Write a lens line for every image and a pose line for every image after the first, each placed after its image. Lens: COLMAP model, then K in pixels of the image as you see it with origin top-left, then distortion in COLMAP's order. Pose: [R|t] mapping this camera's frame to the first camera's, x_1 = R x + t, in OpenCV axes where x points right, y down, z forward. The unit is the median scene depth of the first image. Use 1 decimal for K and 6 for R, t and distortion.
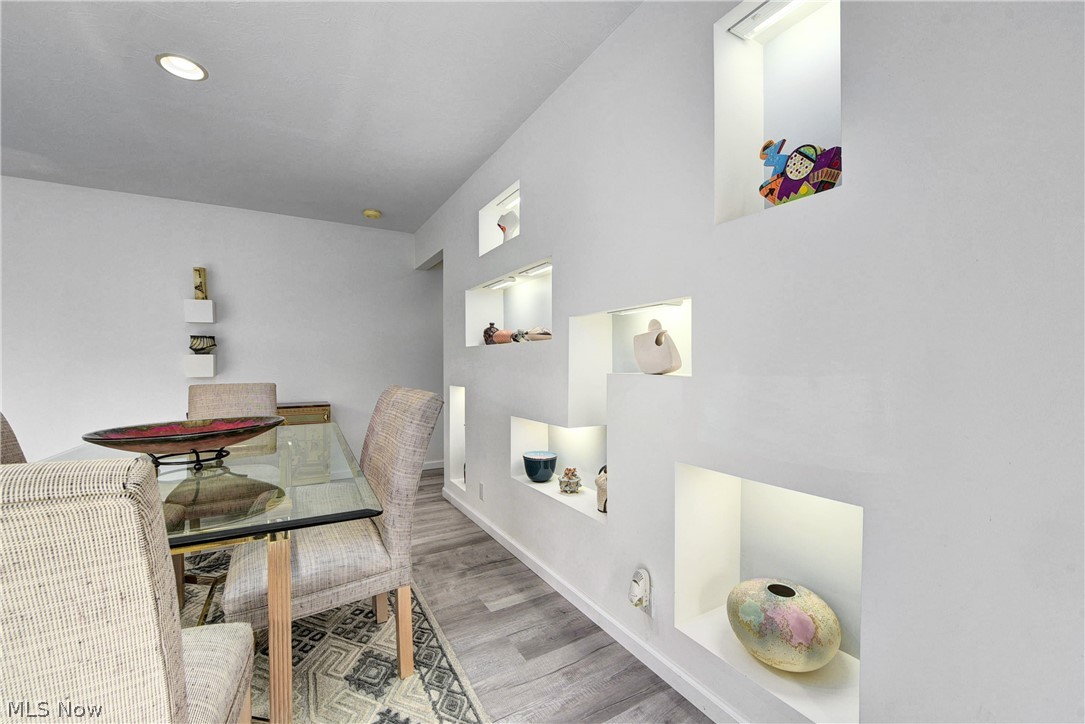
lens RADIAL K [[434.1, 0, 543.5], [0, 434.1, 363.0], [0, 0, 1]] dist [-0.009605, -0.000187]
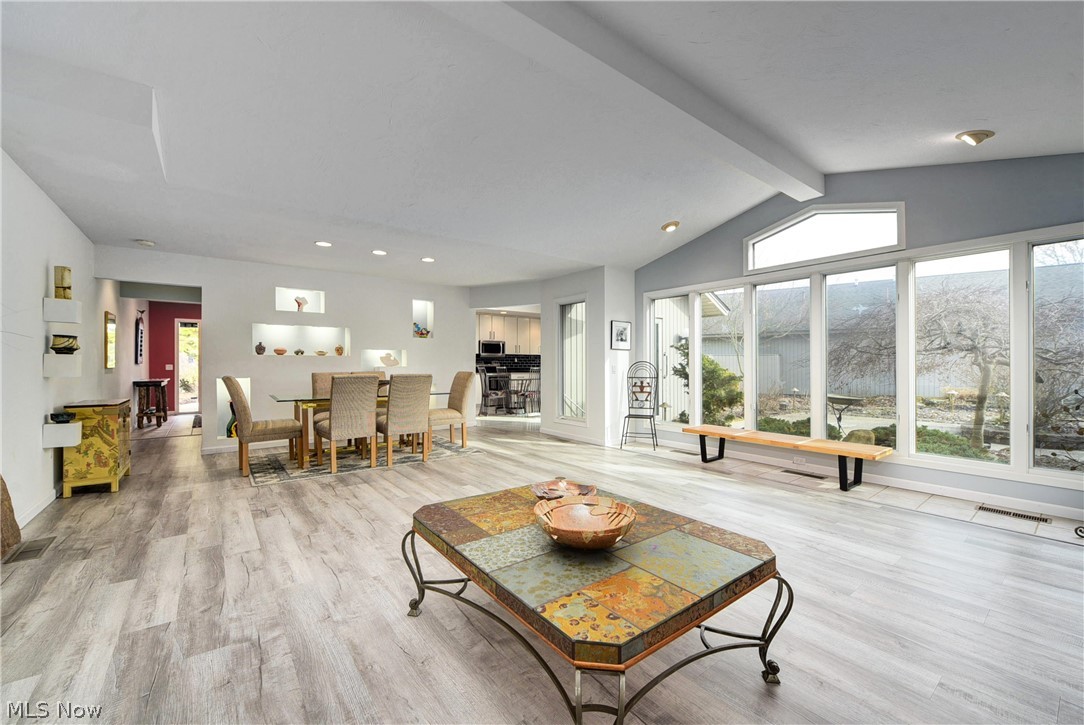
lens RADIAL K [[433.7, 0, 543.0], [0, 433.7, 363.5], [0, 0, 1]] dist [-0.009605, -0.000187]
pose [[-0.122902, 0.003052, 0.992414, -3.749907], [0.005338, 0.999983, -0.002414, 0.014781], [-0.992404, 0.005001, -0.122916, 0.057770]]
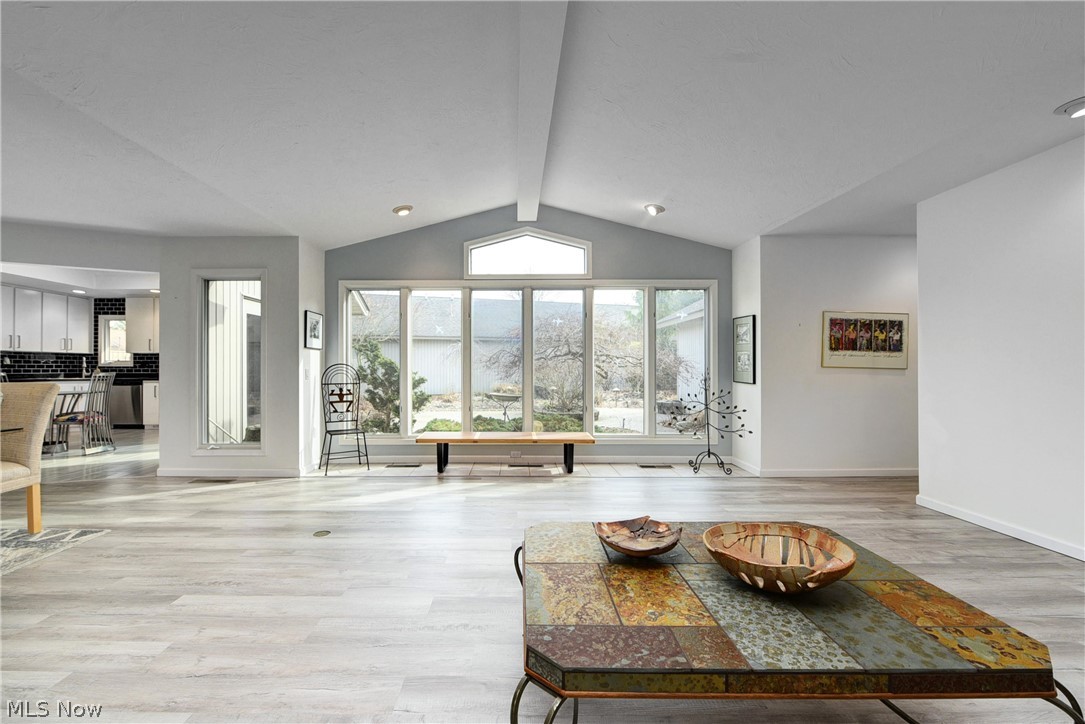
lens RADIAL K [[445.3, 0, 515.7], [0, 445.3, 367.6], [0, 0, 1]] dist [-0.007580, -0.000478]
pose [[-0.860793, 0.001382, 0.508953, -2.893170], [0.005821, 0.999958, 0.007130, 0.003363], [-0.508922, 0.009100, -0.860765, 0.741655]]
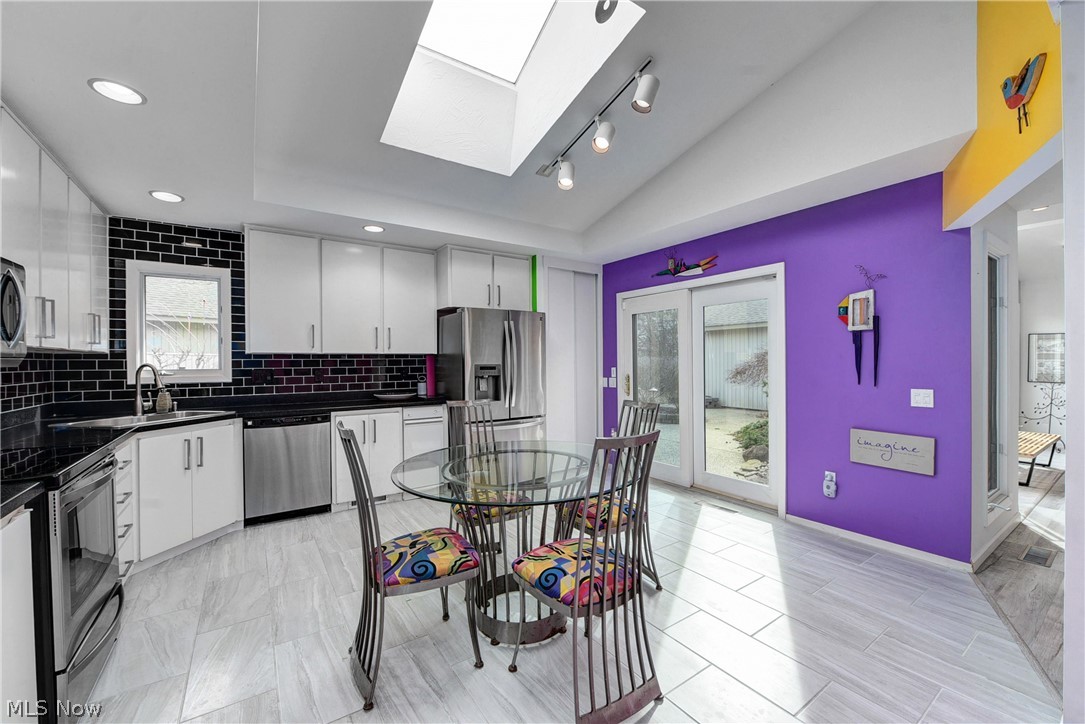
lens RADIAL K [[434.1, 0, 543.5], [0, 434.1, 363.0], [0, 0, 1]] dist [-0.009605, -0.000187]
pose [[-0.997852, 0.008241, -0.064982, 1.677375], [0.007646, 0.999927, 0.009409, -0.099895], [0.065055, 0.008892, -0.997842, 0.937180]]
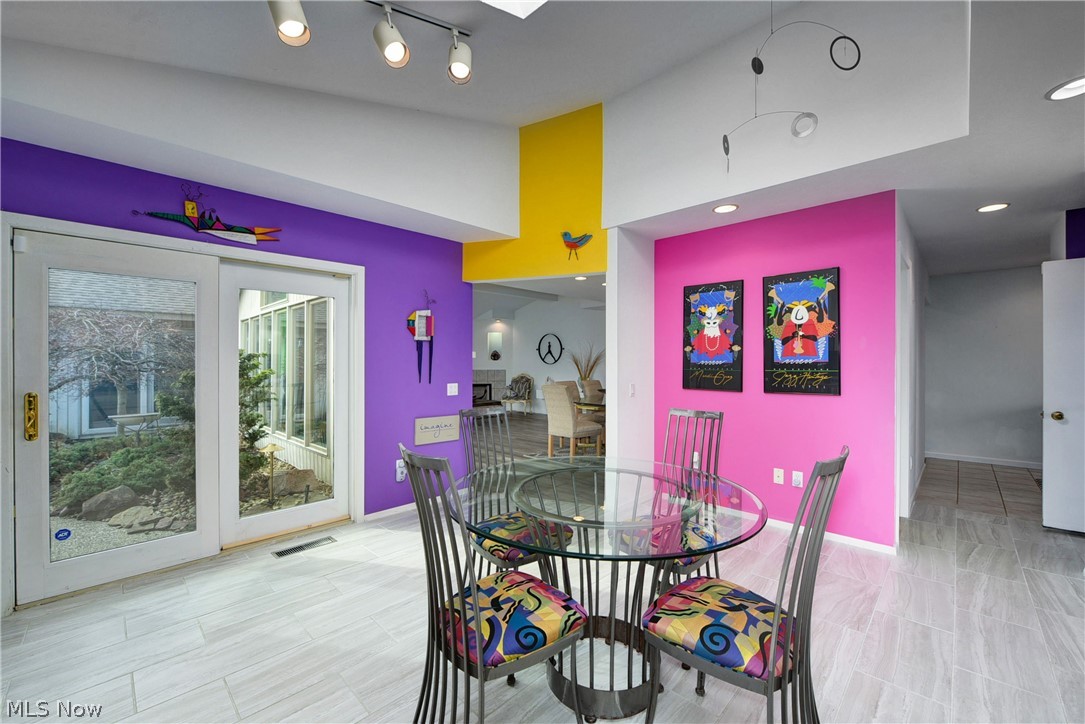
lens RADIAL K [[434.1, 0, 543.5], [0, 434.1, 363.0], [0, 0, 1]] dist [-0.009605, -0.000187]
pose [[0.263401, 0.002759, -0.964683, 2.576528], [-0.002490, 0.999995, 0.002180, -0.095415], [0.964683, 0.001828, 0.263406, -0.652830]]
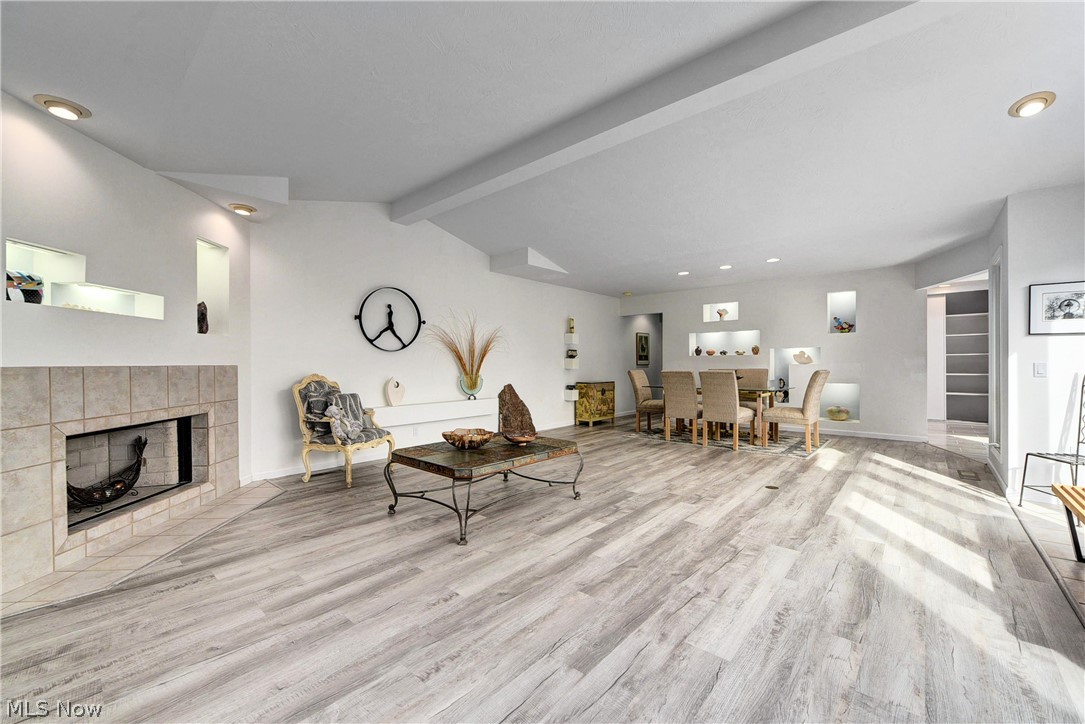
lens RADIAL K [[434.1, 0, 543.5], [0, 434.1, 363.0], [0, 0, 1]] dist [-0.009605, -0.000187]
pose [[0.951369, -0.001059, 0.308053, -3.144734], [0.003112, 0.999976, -0.006176, 0.029639], [-0.308039, 0.006834, 0.951349, -2.018202]]
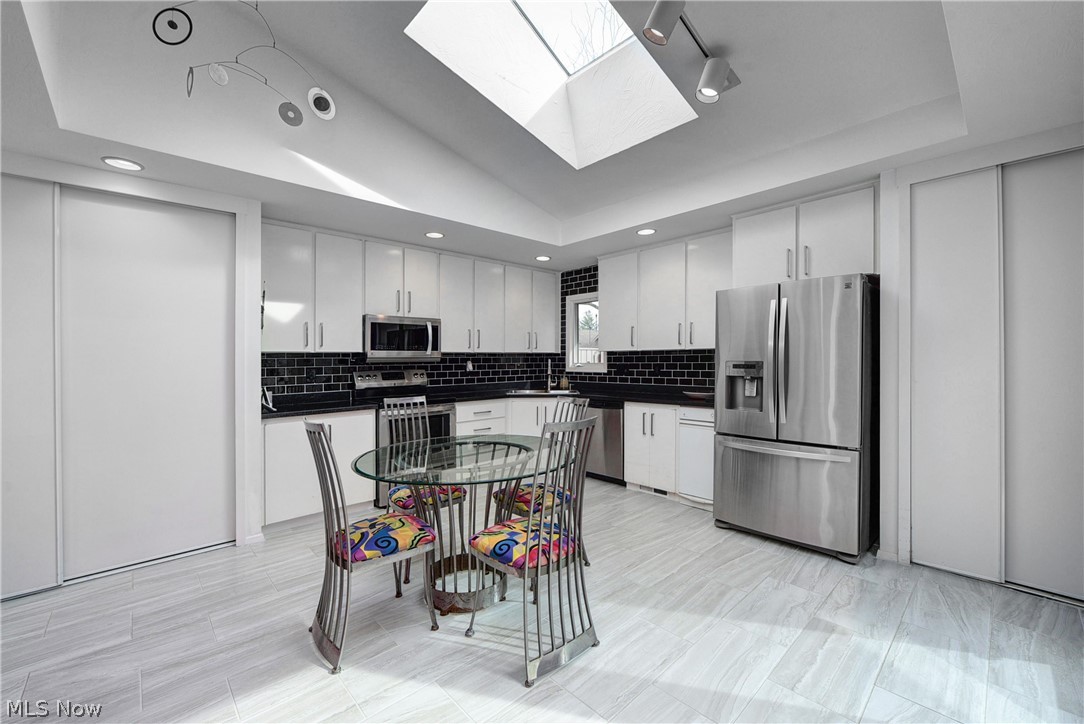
lens RADIAL K [[433.7, 0, 543.0], [0, 433.7, 363.0], [0, 0, 1]] dist [-0.009605, -0.000187]
pose [[-0.214584, -0.004989, 0.976693, 0.323641], [0.015545, 0.999843, 0.008523, -0.094320], [-0.976582, 0.017012, -0.214473, -0.220906]]
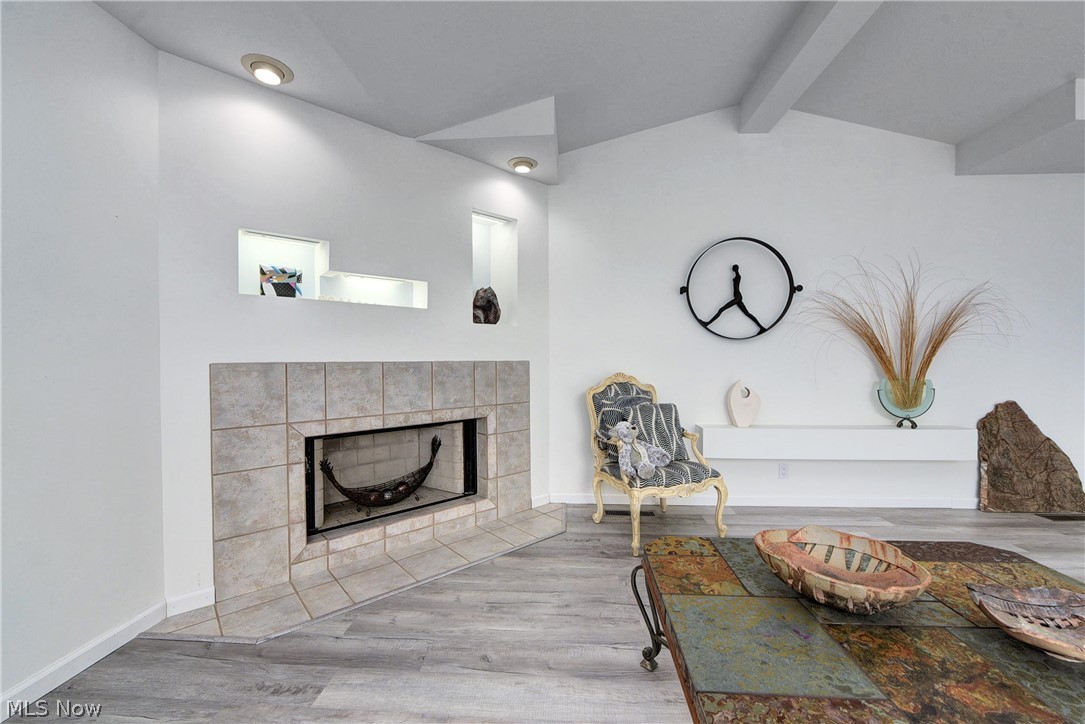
lens RADIAL K [[434.1, 0, 543.5], [0, 434.1, 363.0], [0, 0, 1]] dist [-0.009605, -0.000187]
pose [[0.826861, 0.004848, -0.562386, -2.874881], [-0.001781, 0.999980, 0.006002, 0.020876], [0.562404, -0.003962, 0.826853, -0.932080]]
